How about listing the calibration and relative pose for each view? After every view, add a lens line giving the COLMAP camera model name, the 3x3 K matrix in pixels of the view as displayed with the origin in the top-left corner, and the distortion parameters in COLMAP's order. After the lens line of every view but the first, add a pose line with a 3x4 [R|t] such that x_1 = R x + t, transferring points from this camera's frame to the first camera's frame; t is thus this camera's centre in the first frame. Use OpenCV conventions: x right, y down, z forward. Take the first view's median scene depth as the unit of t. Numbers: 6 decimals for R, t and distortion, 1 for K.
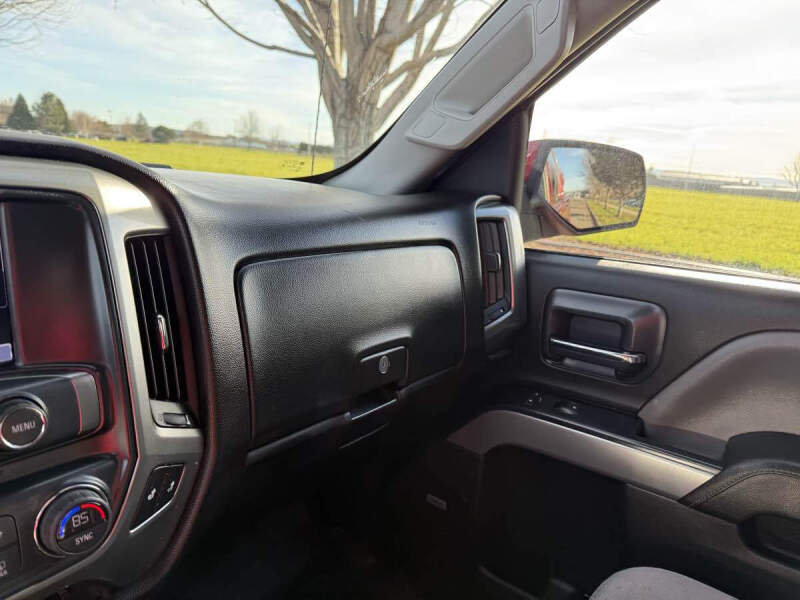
lens RADIAL K [[553.9, 0, 400.0], [0, 553.9, 300.0], [0, 0, 1]] dist [0.068517, -0.086390]
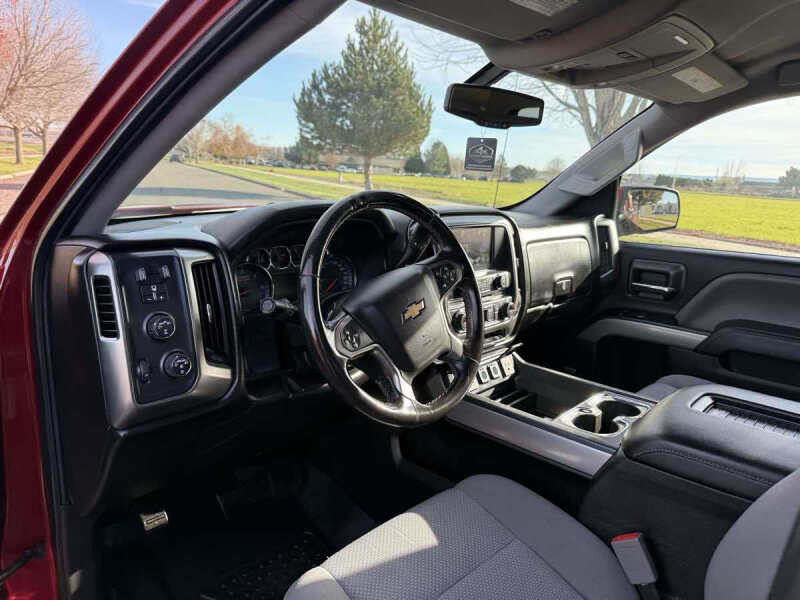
lens RADIAL K [[553.9, 0, 400.0], [0, 553.9, 300.0], [0, 0, 1]] dist [0.068517, -0.086390]
pose [[0.995667, 0.002303, -0.092962, -0.425249], [-0.002724, 0.999987, -0.004402, 0.154065], [0.092951, 0.004636, 0.995660, -1.246418]]
